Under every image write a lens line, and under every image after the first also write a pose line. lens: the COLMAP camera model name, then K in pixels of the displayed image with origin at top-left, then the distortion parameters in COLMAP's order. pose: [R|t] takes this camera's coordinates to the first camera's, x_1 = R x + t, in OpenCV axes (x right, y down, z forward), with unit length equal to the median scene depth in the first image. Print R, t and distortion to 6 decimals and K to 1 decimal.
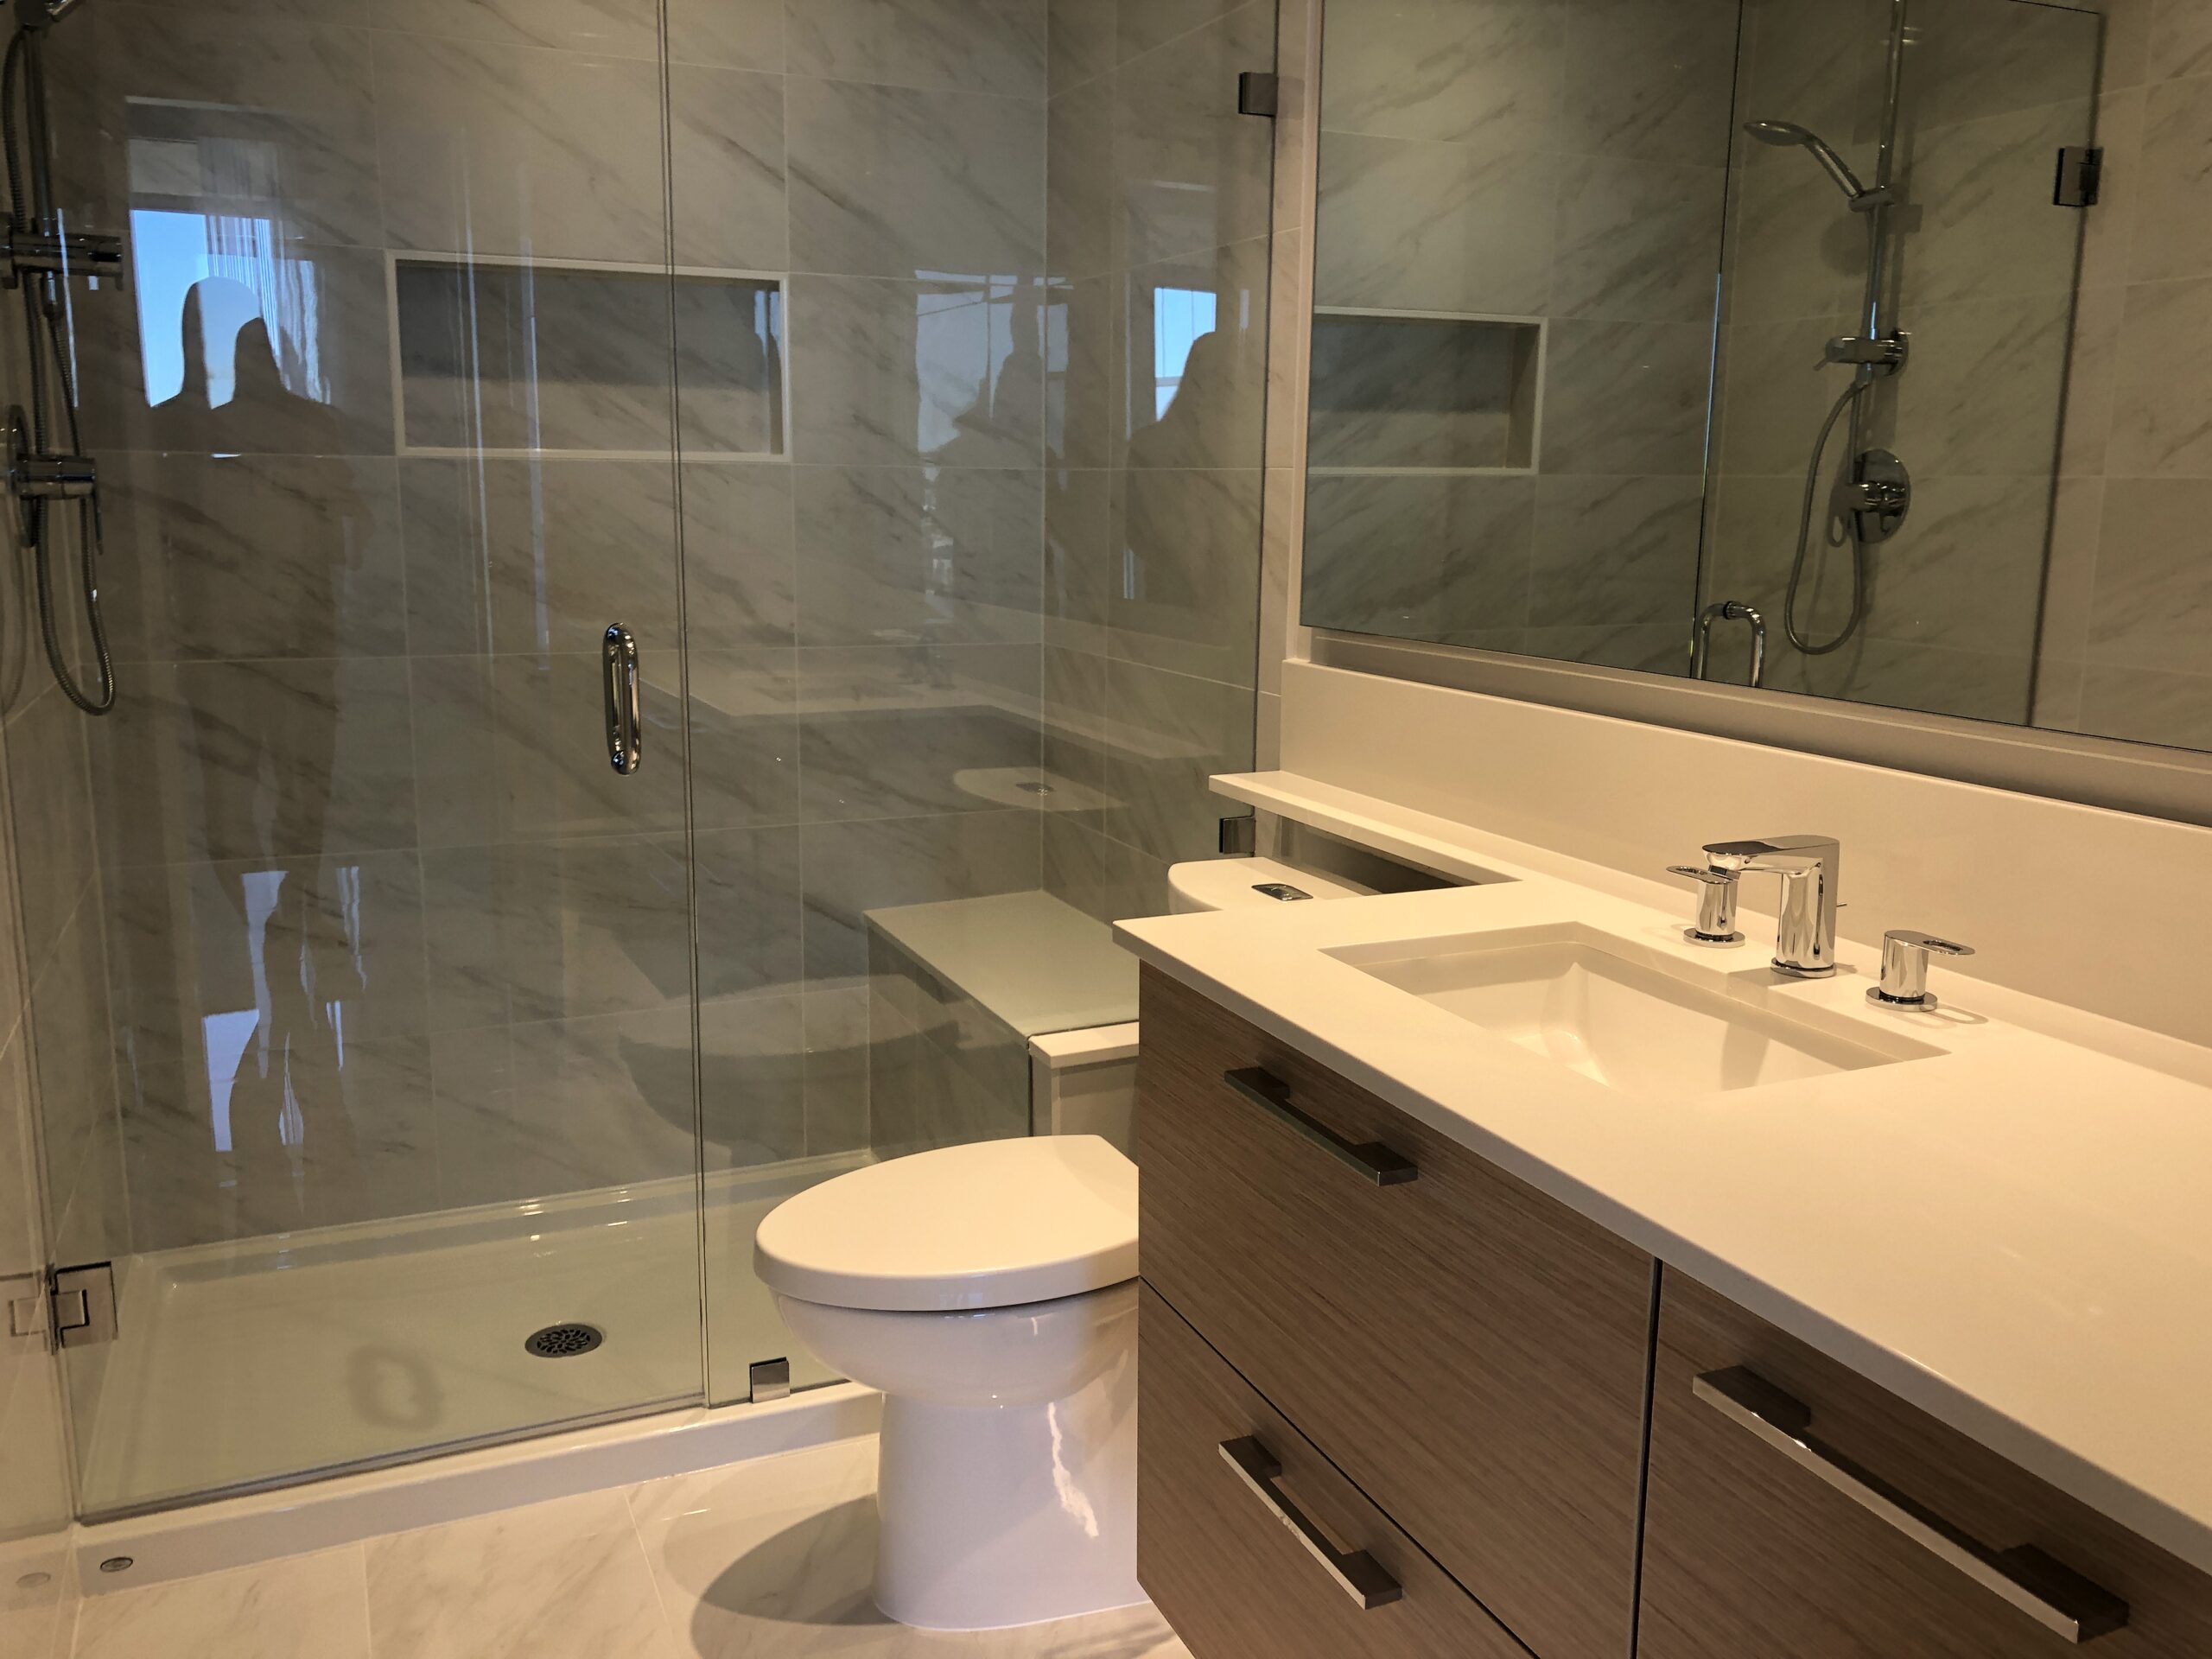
lens RADIAL K [[1773.9, 0, 1067.4], [0, 1773.9, 826.4], [0, 0, 1]] dist [0.031847, -0.041093]
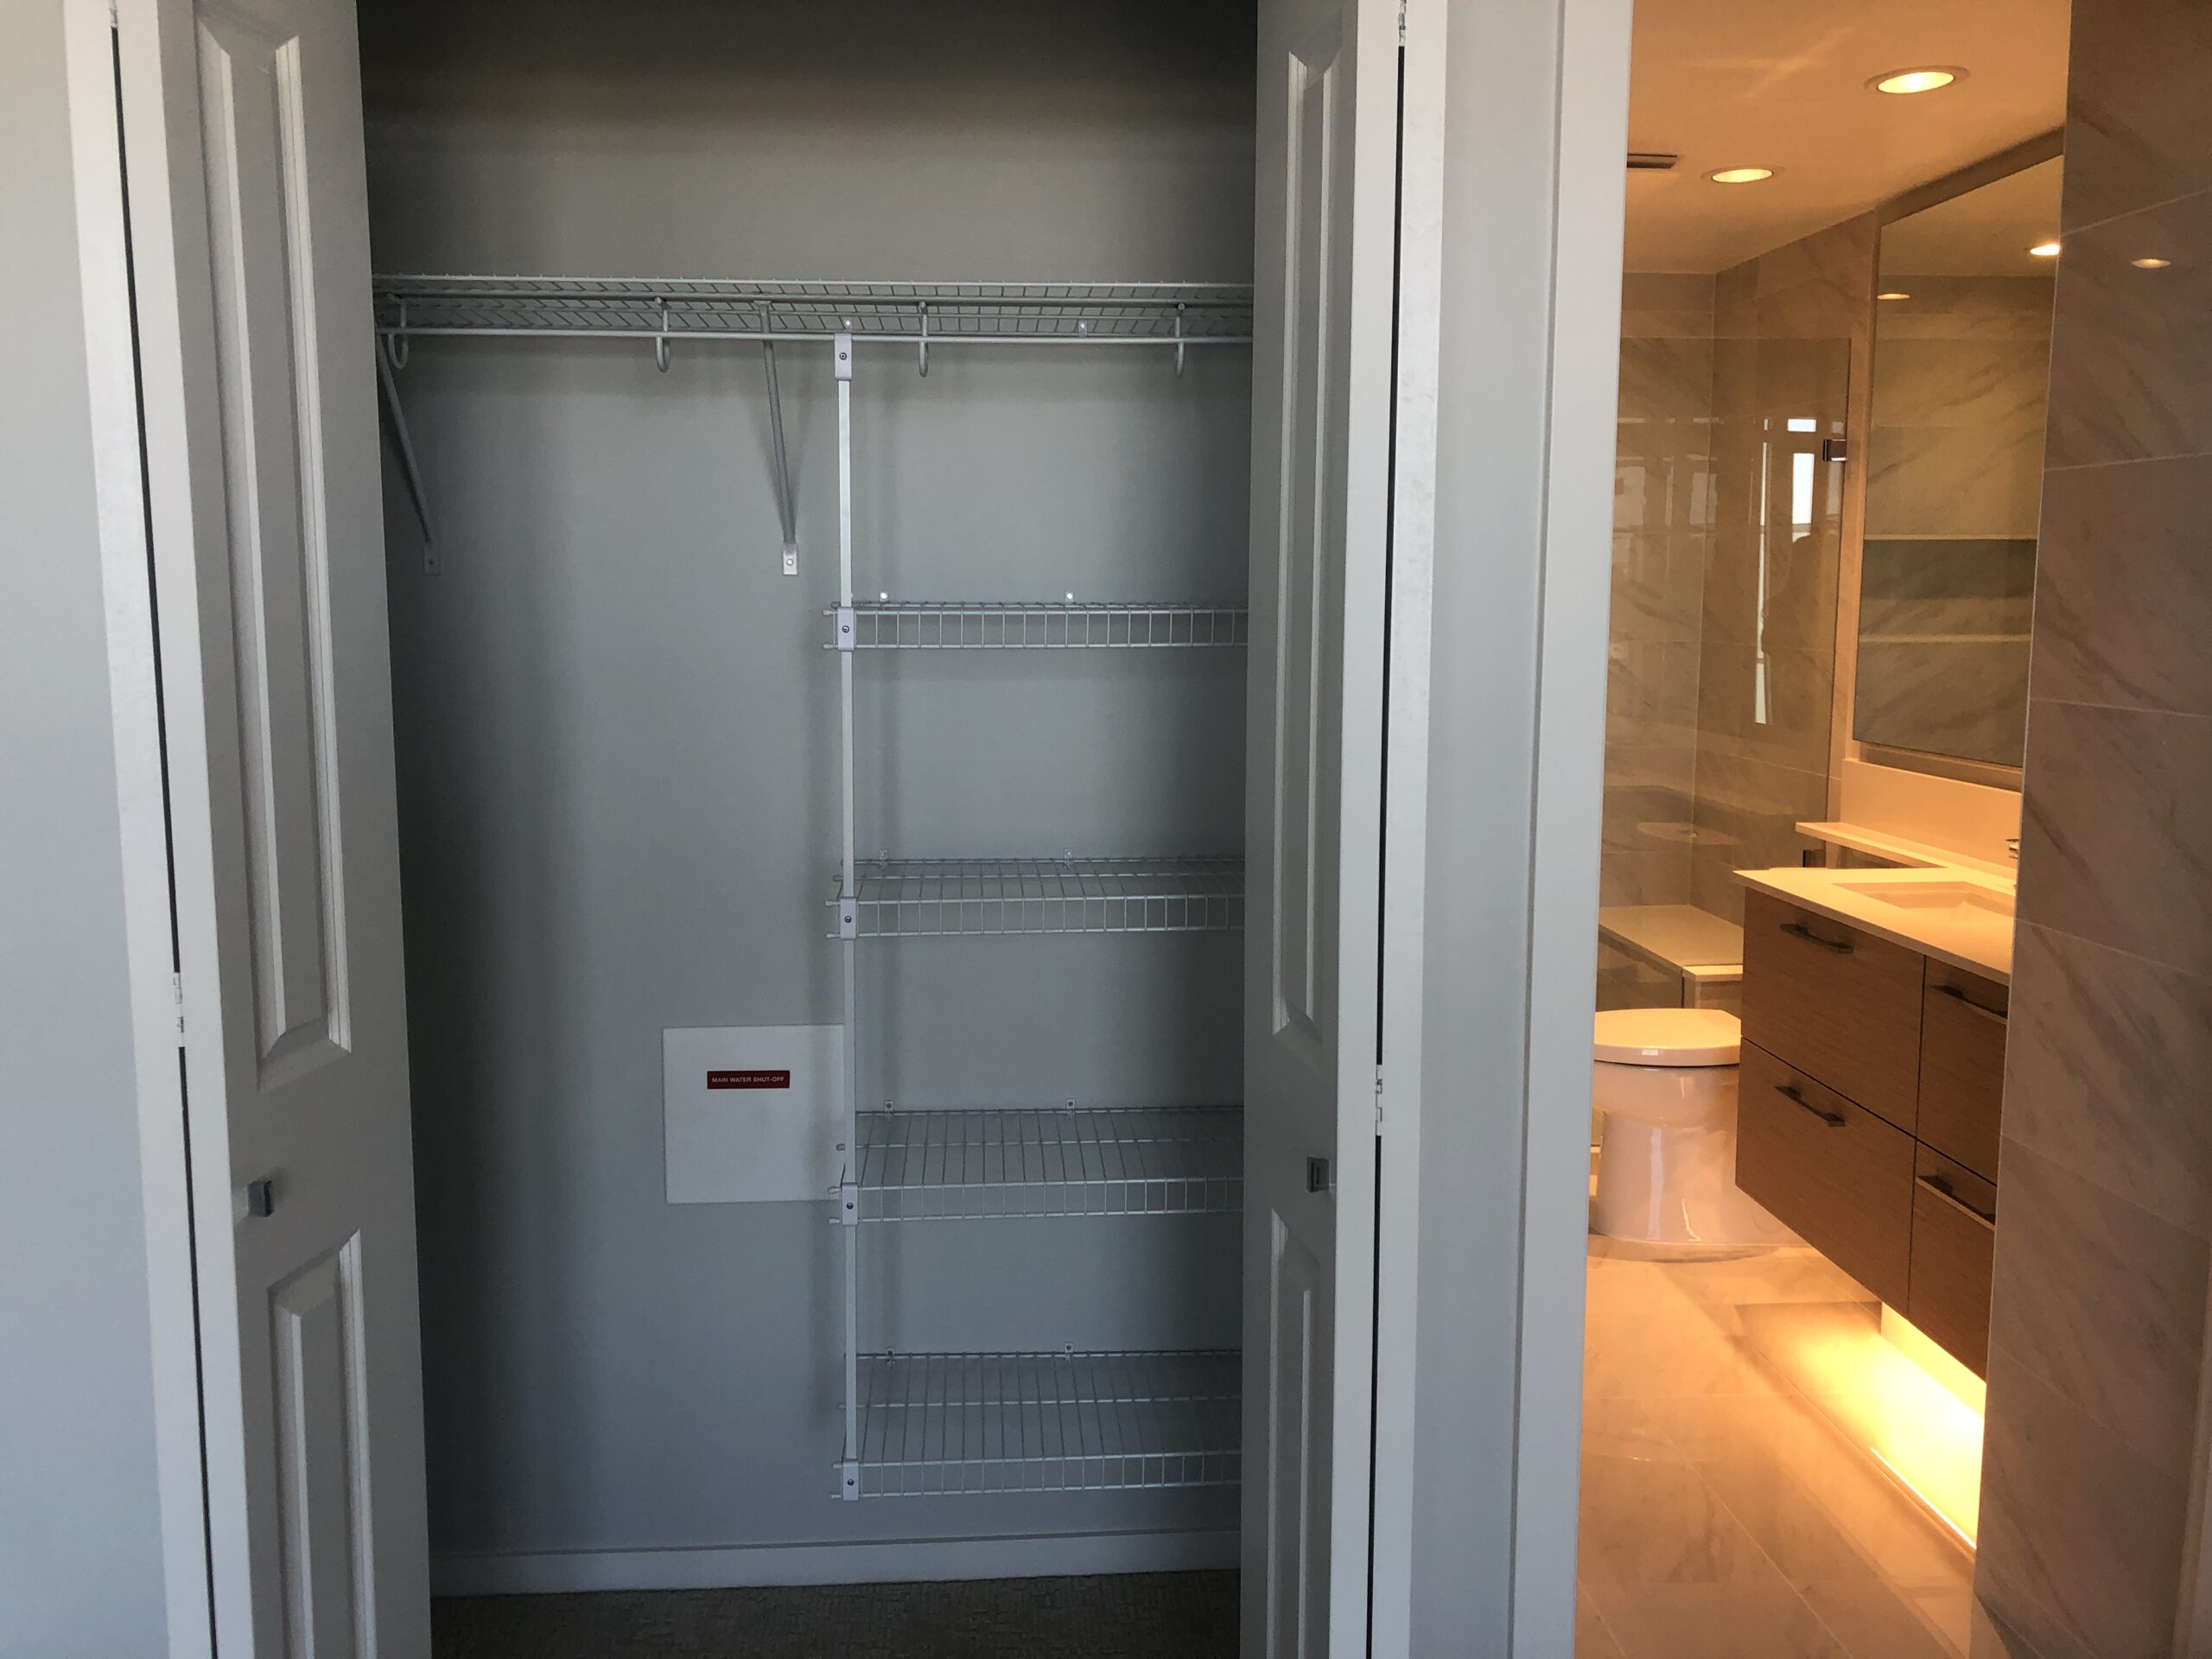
lens RADIAL K [[1773.9, 0, 1067.4], [0, 1773.9, 826.4], [0, 0, 1]] dist [0.031847, -0.041093]
pose [[0.940980, 0.029992, -0.337130, -0.002860], [-0.051610, 0.997133, -0.055341, 0.090824], [0.334504, 0.069474, 0.939830, -0.752550]]
